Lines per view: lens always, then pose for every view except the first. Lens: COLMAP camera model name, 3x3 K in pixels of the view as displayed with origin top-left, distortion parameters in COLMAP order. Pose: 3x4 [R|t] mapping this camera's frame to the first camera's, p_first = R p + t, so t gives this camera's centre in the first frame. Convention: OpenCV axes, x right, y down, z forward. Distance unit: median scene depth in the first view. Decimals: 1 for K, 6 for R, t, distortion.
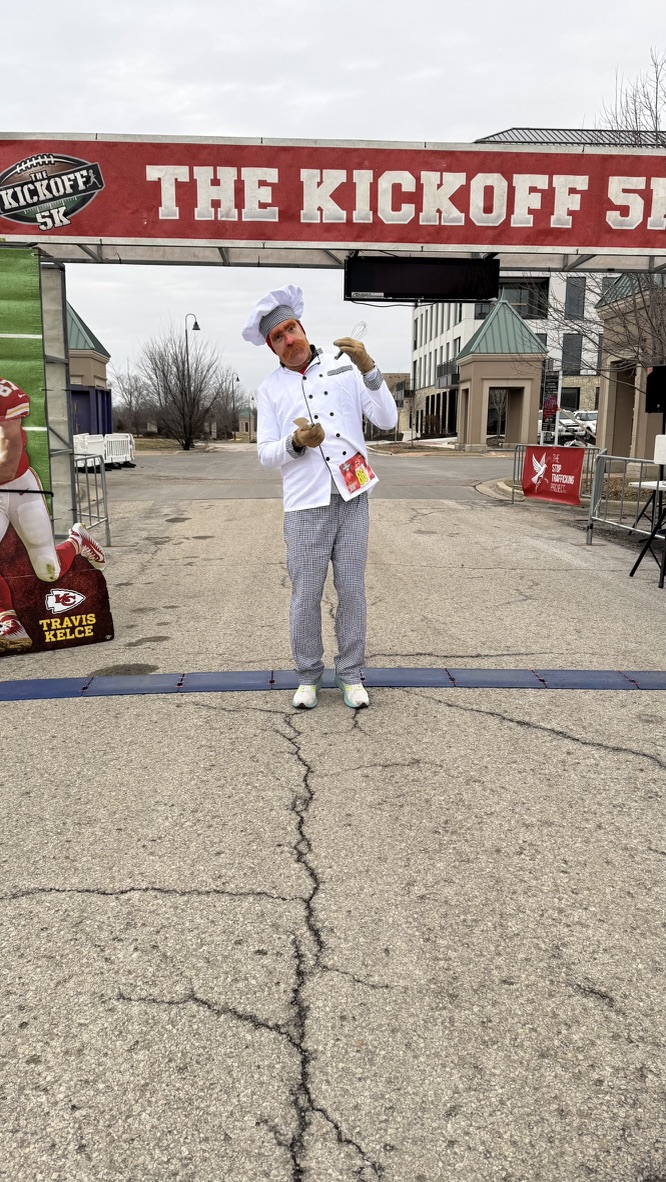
lens RADIAL K [[829.3, 0, 331.7], [0, 829.3, 574.9], [0, 0, 1]] dist [0.088503, -0.084414]
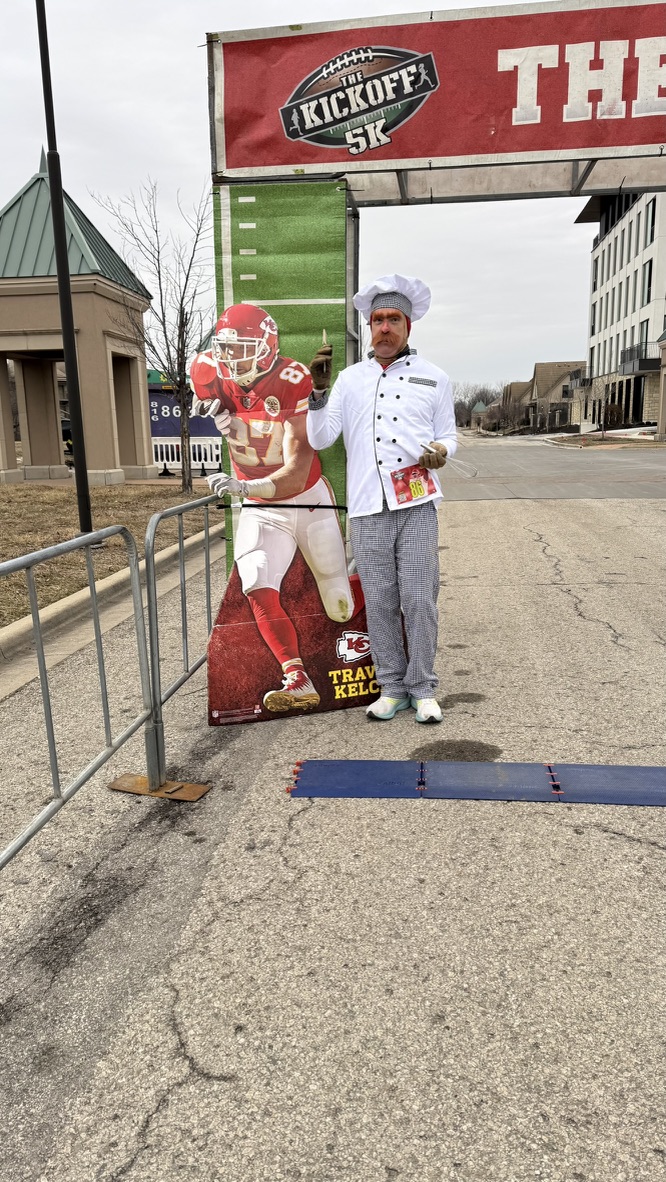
lens RADIAL K [[829.3, 0, 339.8], [0, 829.3, 597.3], [0, 0, 1]] dist [0.088503, -0.084414]
pose [[0.984433, 0.021061, -0.174491, -0.216222], [-0.015529, 0.999334, 0.033009, -0.042536], [0.175070, -0.029786, 0.984105, 0.254269]]
